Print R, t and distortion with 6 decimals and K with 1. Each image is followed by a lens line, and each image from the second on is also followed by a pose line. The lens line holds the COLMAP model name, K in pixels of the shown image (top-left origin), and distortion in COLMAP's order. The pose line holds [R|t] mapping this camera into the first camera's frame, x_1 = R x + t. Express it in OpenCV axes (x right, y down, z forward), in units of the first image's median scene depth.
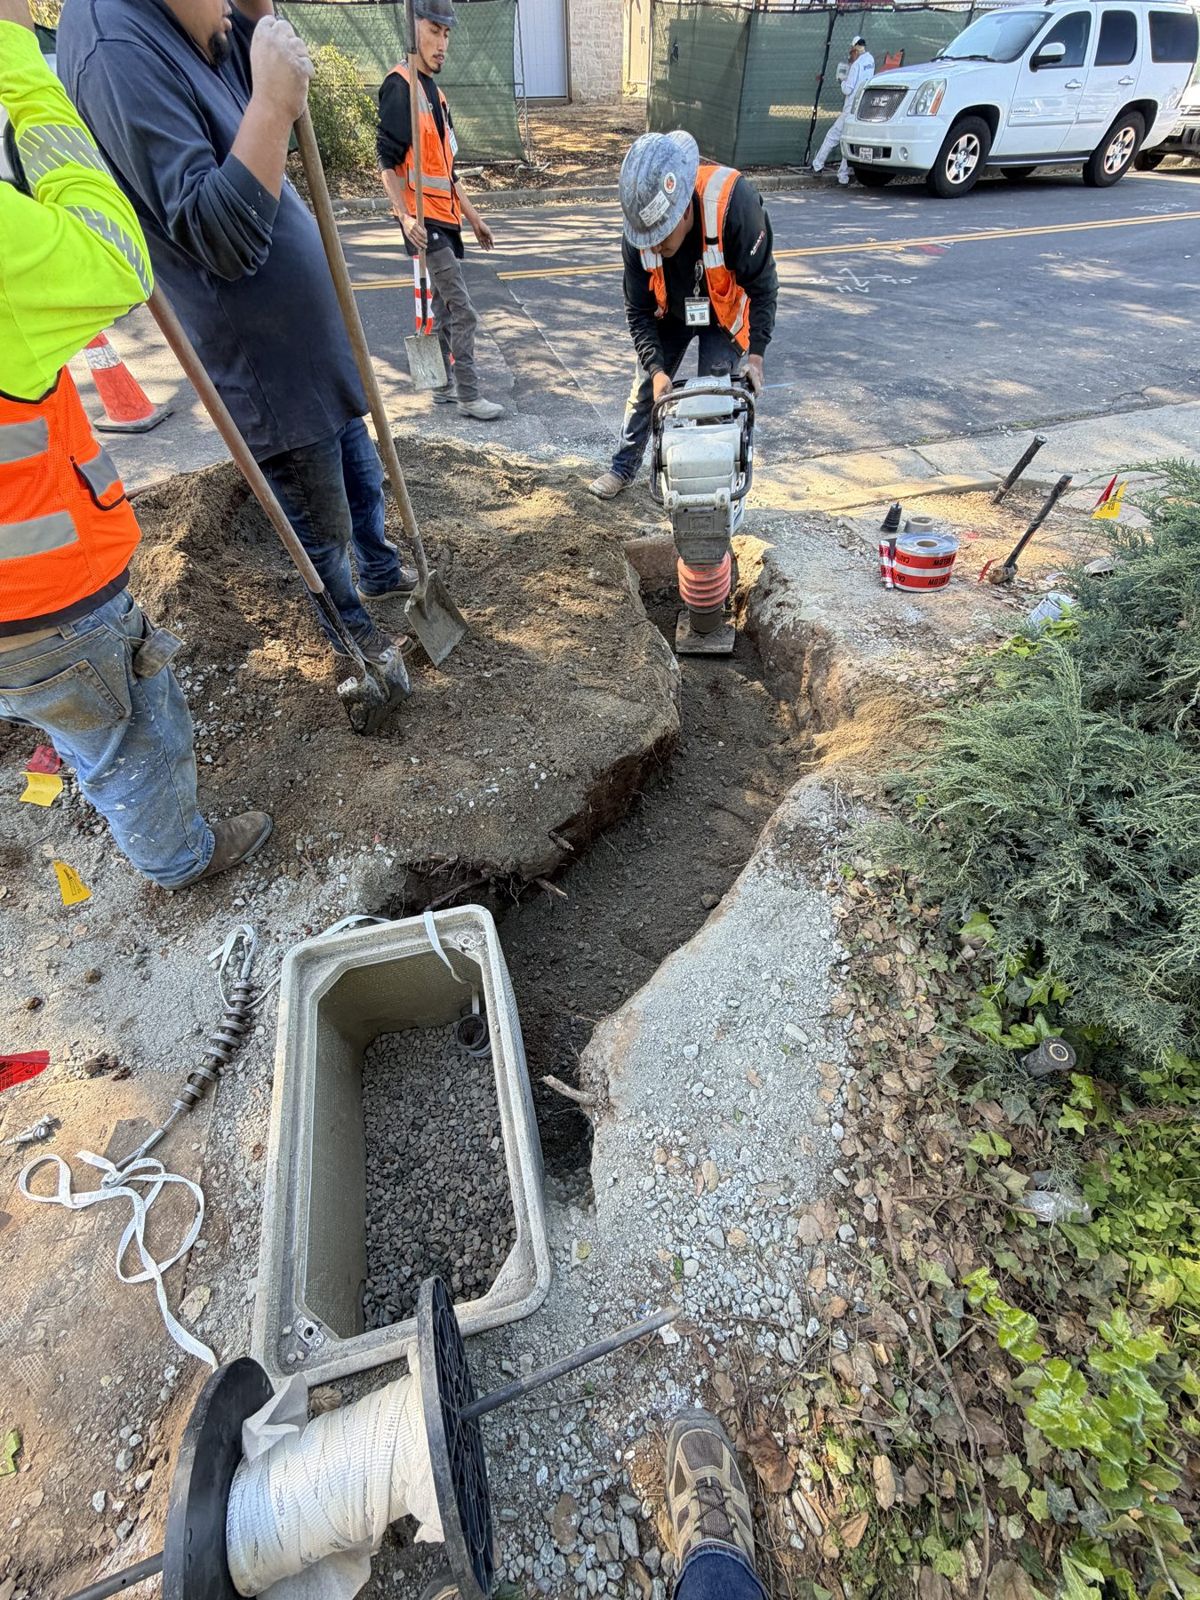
lens RADIAL K [[633.1, 0, 600.0], [0, 633.1, 800.0], [0, 0, 1]] dist [-0.011398, 0.005632]
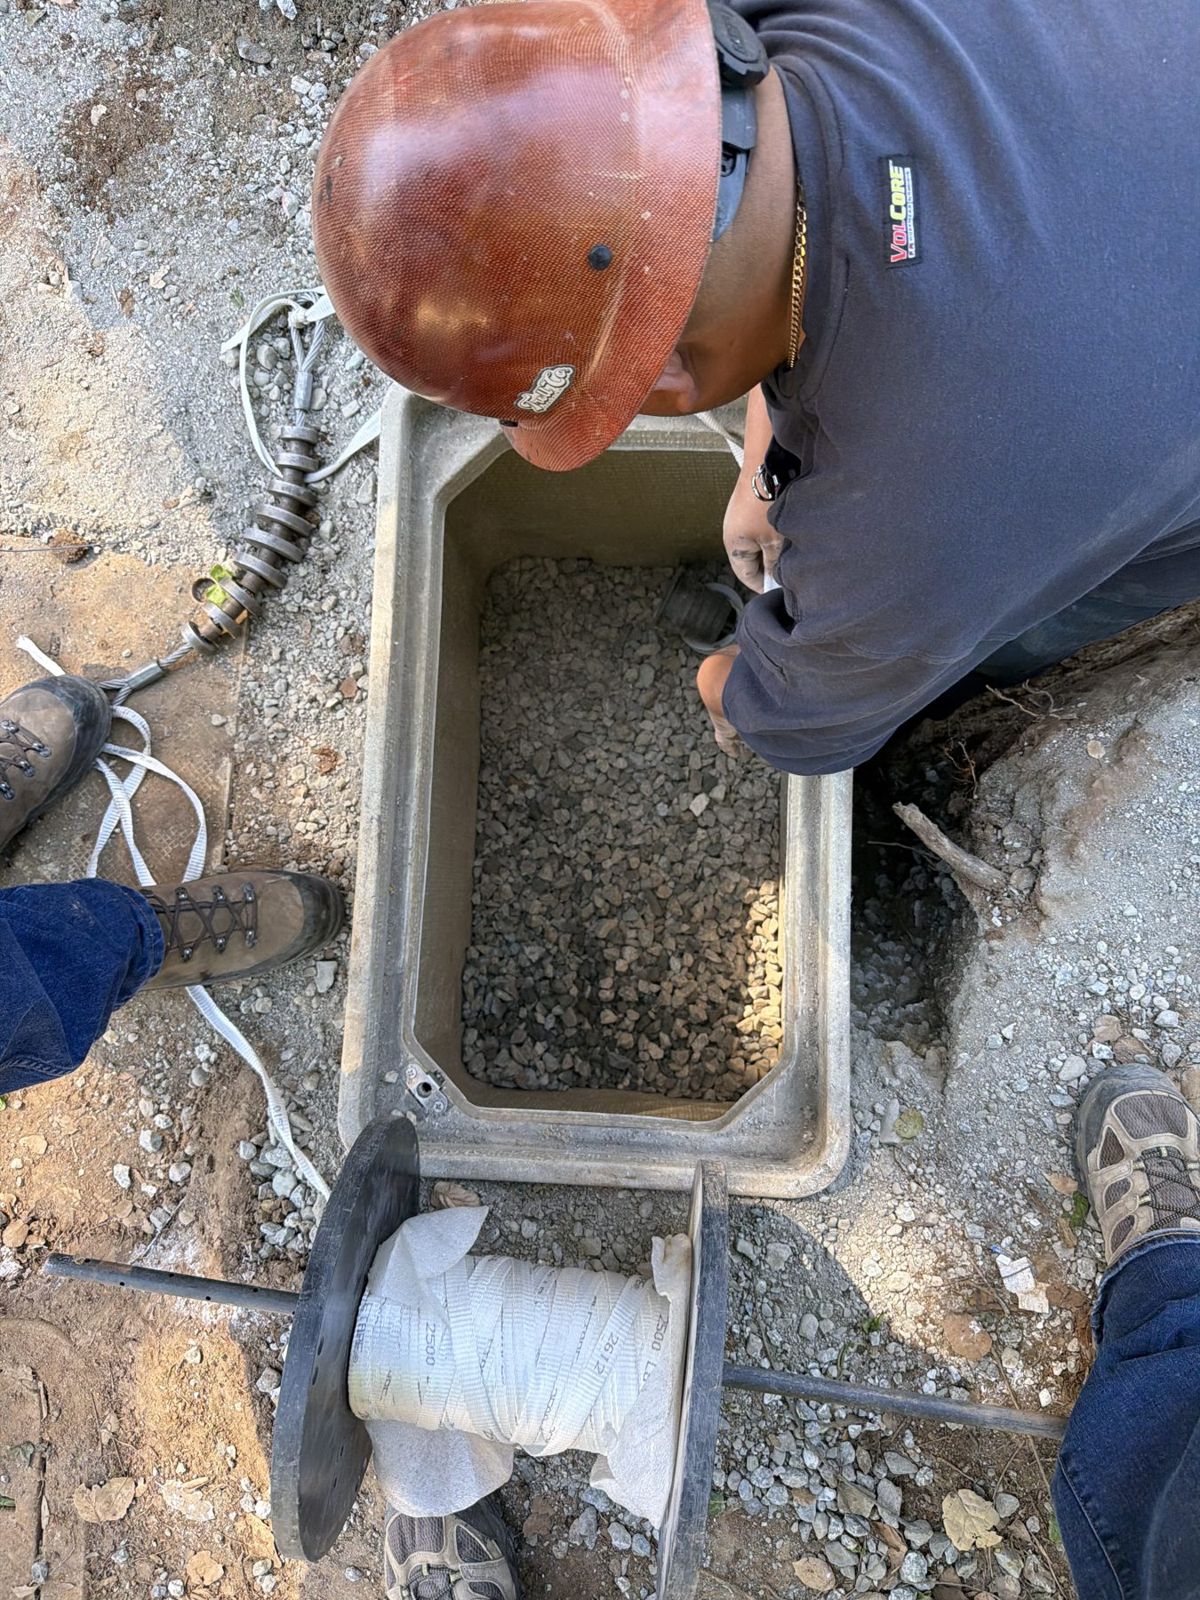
lens RADIAL K [[1090.4, 0, 600.0], [0, 1090.4, 800.0], [0, 0, 1]] dist [0.039756, -0.002146]
pose [[0.956953, 0.281169, -0.072003, -0.259287], [-0.187108, 0.787277, 0.587525, -0.008593], [0.221880, -0.548761, 0.805997, 0.298138]]
